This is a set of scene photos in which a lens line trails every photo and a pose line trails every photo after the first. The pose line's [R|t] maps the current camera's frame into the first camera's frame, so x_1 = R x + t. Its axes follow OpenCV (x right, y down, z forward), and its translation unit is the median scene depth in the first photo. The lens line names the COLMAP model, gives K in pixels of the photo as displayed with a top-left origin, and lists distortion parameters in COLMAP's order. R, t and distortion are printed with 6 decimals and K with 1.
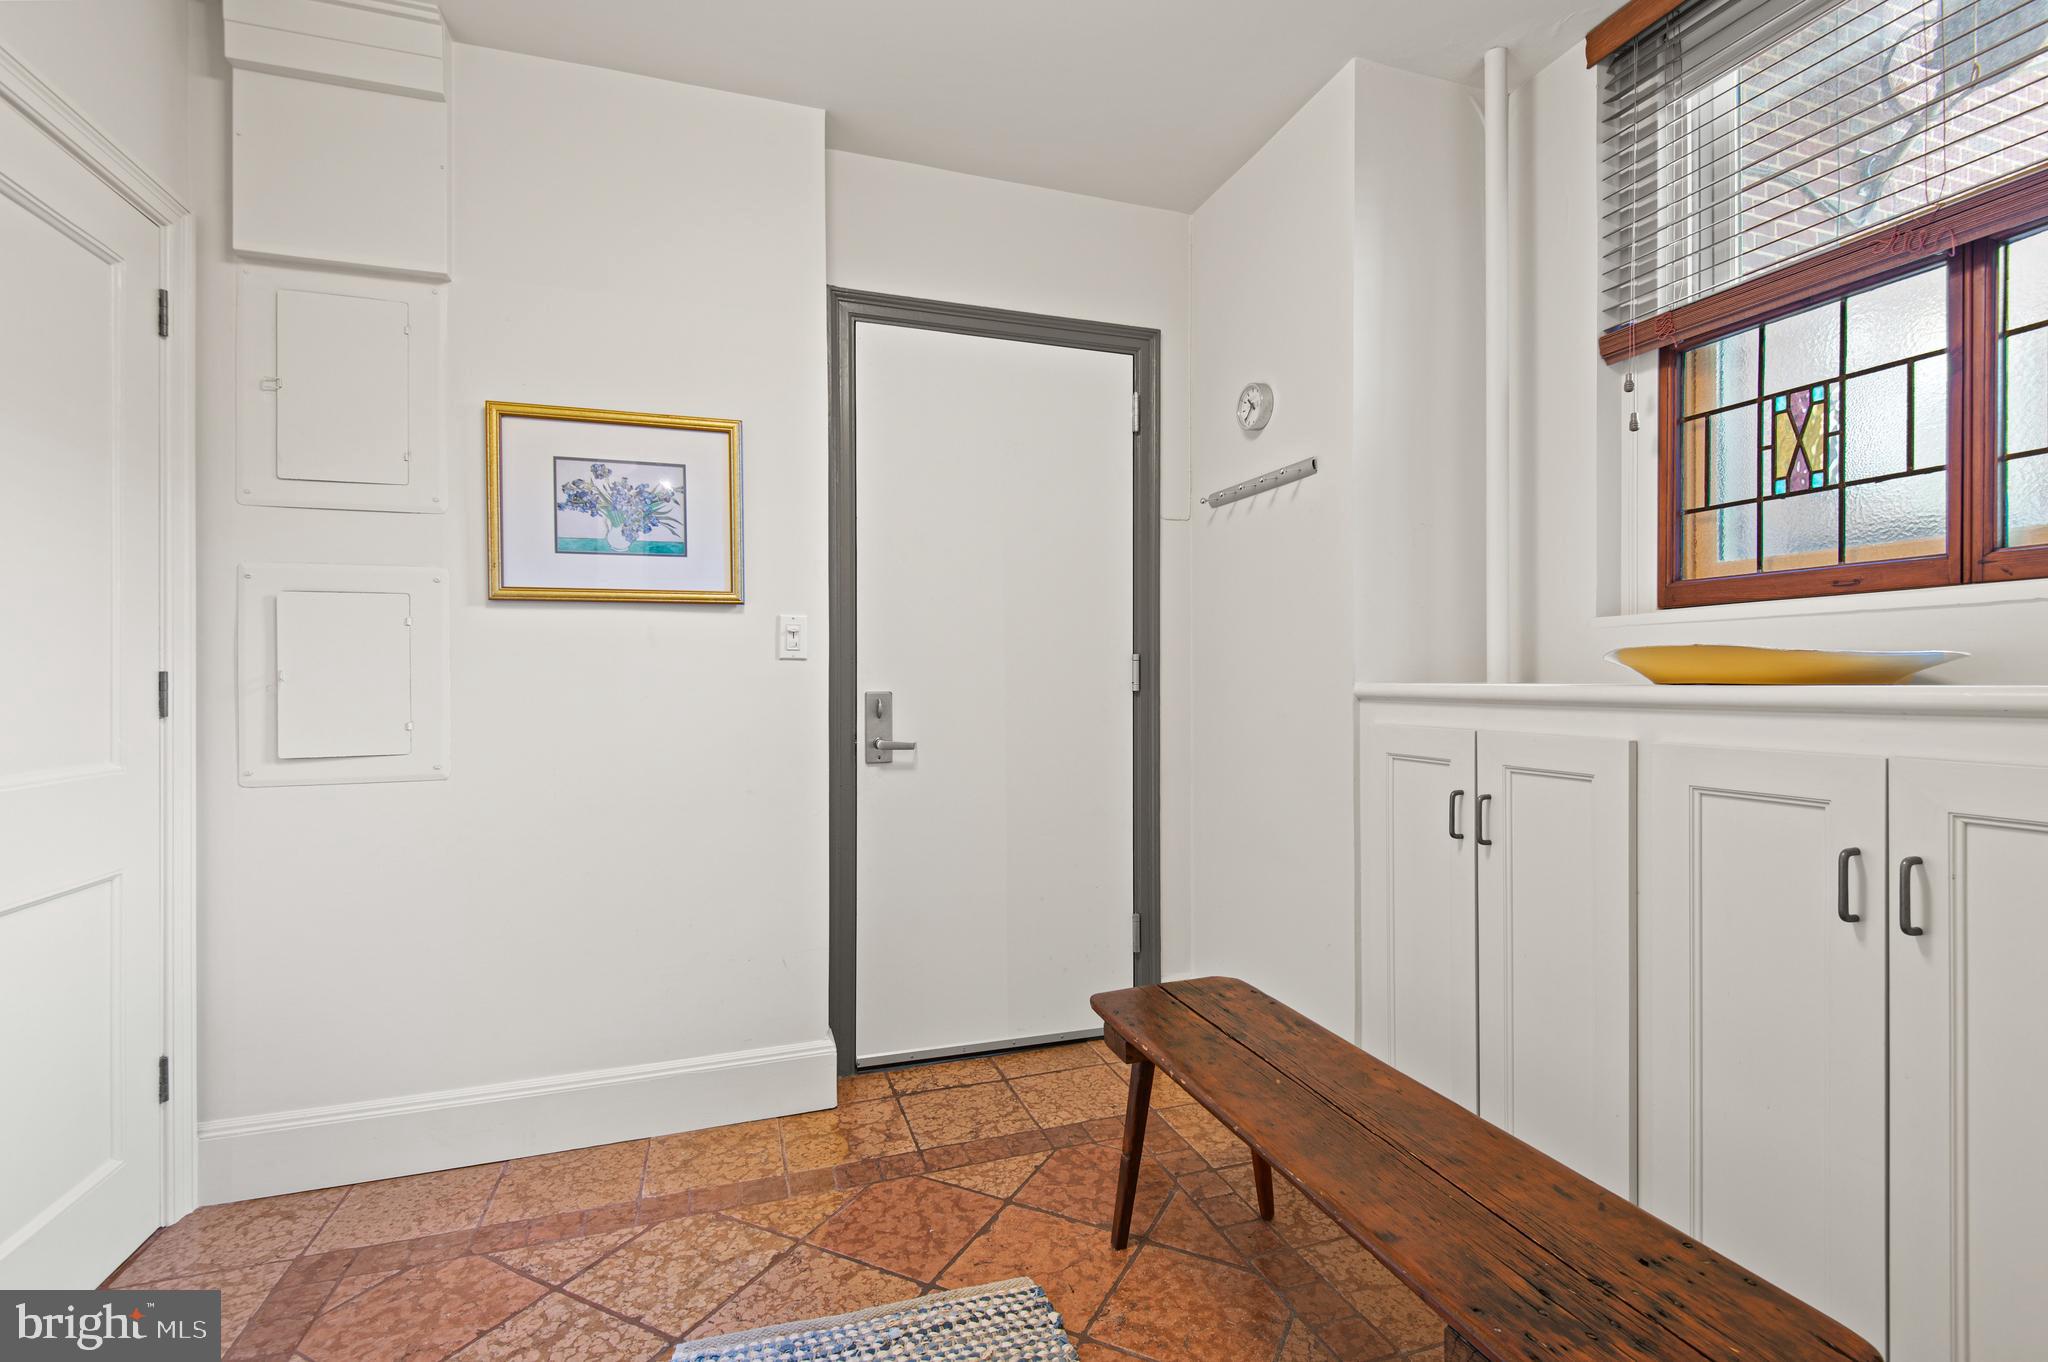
lens RADIAL K [[945.1, 0, 1028.6], [0, 945.1, 680.6], [0, 0, 1]] dist [-0.000419, 0.000810]
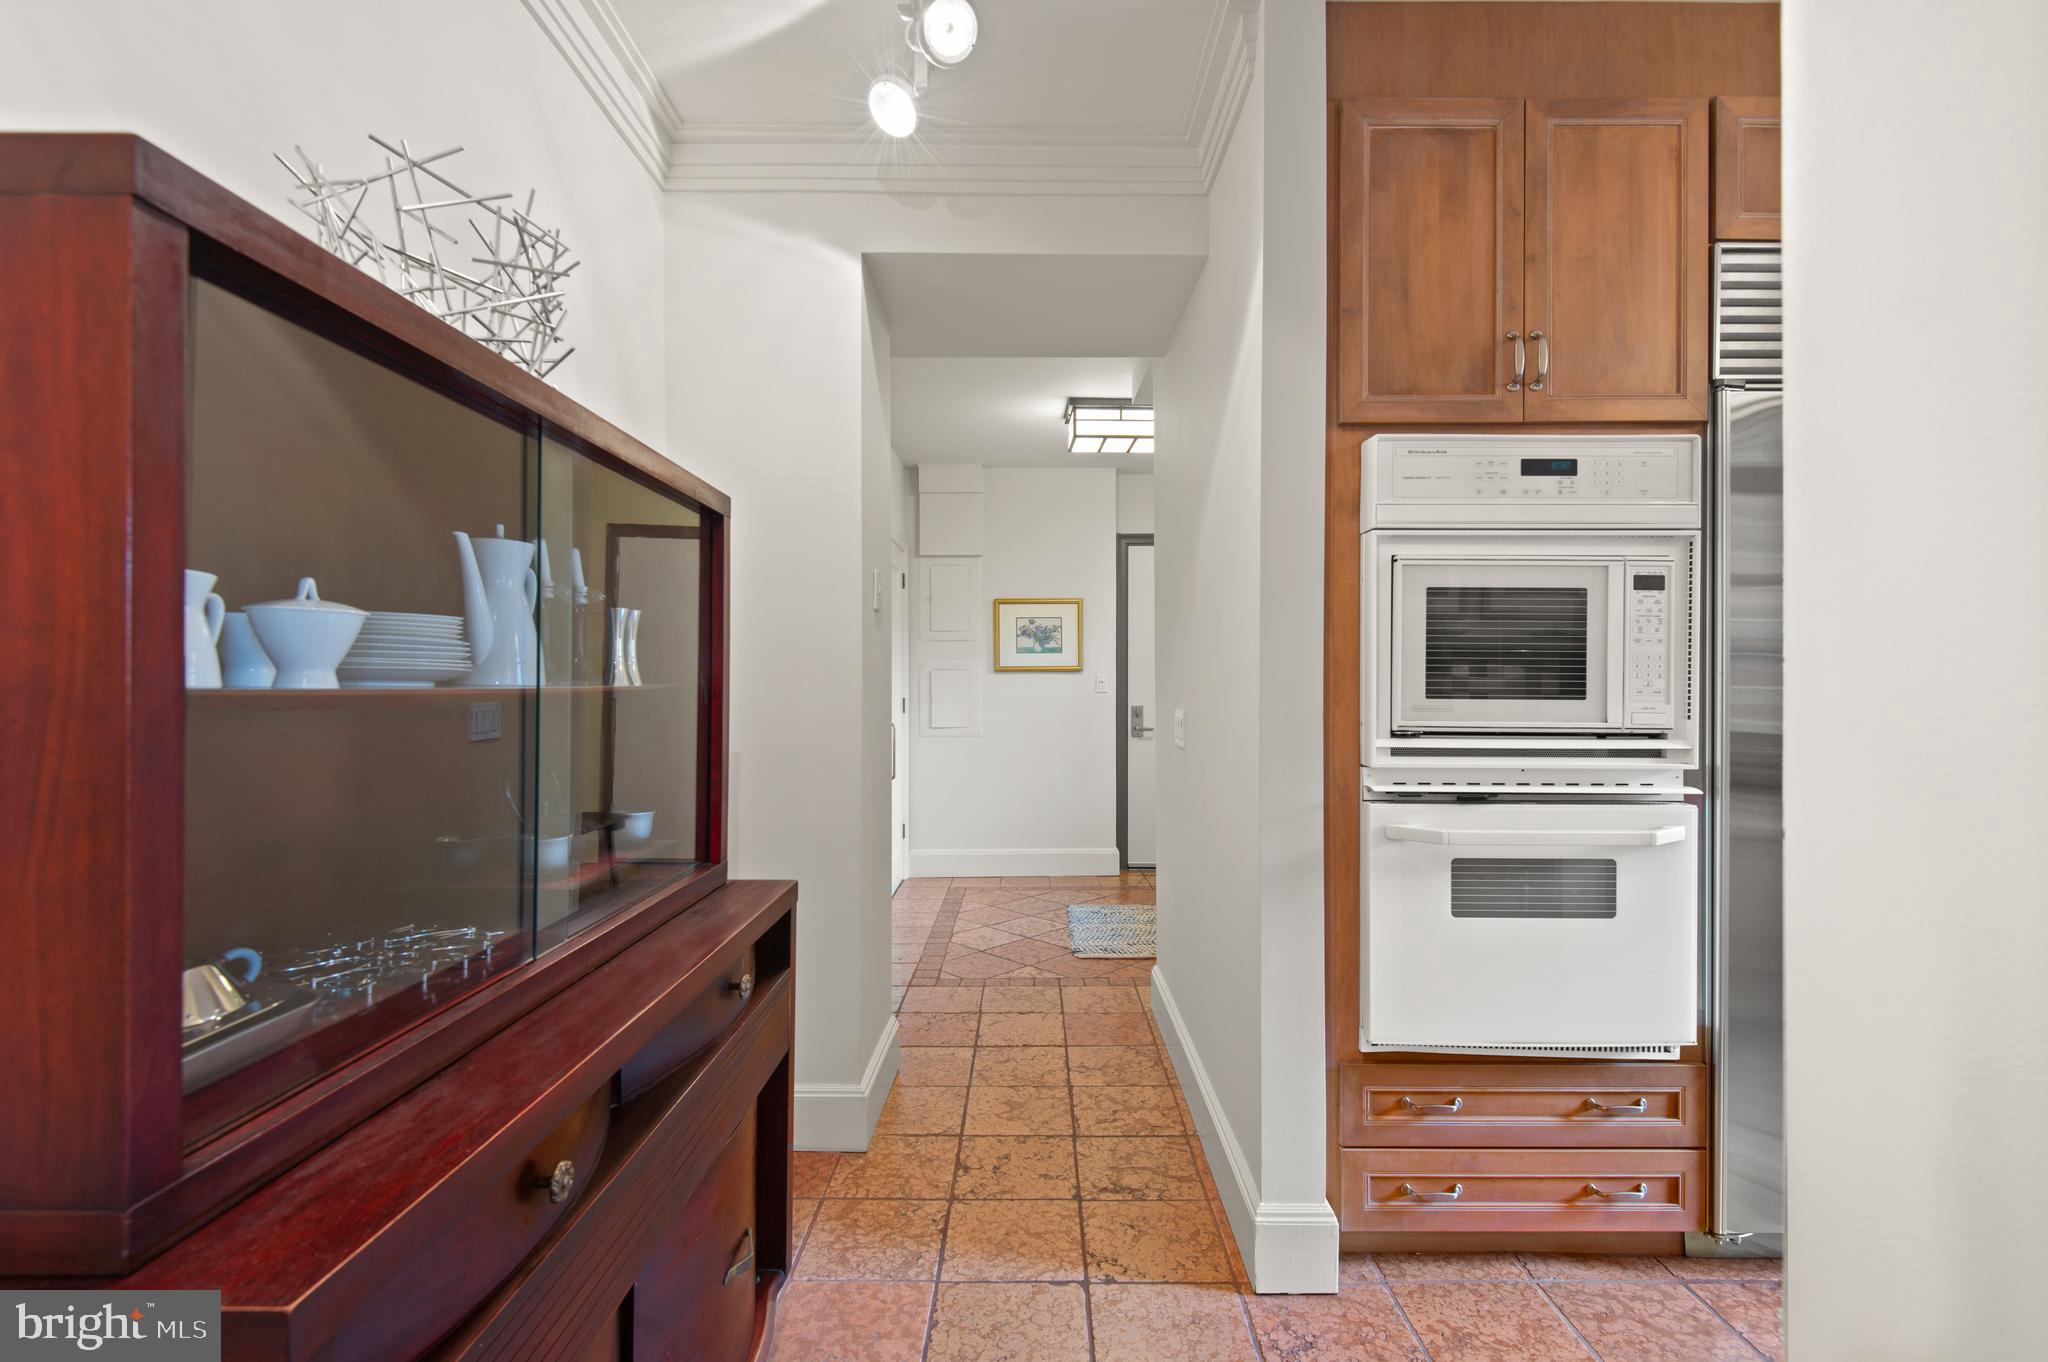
lens RADIAL K [[945.1, 0, 1028.6], [0, 945.1, 680.6], [0, 0, 1]] dist [-0.000419, 0.000810]
pose [[0.958862, 0.004306, -0.283840, 0.270294], [-0.004411, 0.999990, 0.000270, -0.054595], [0.283838, 0.000993, 0.958872, -1.441085]]
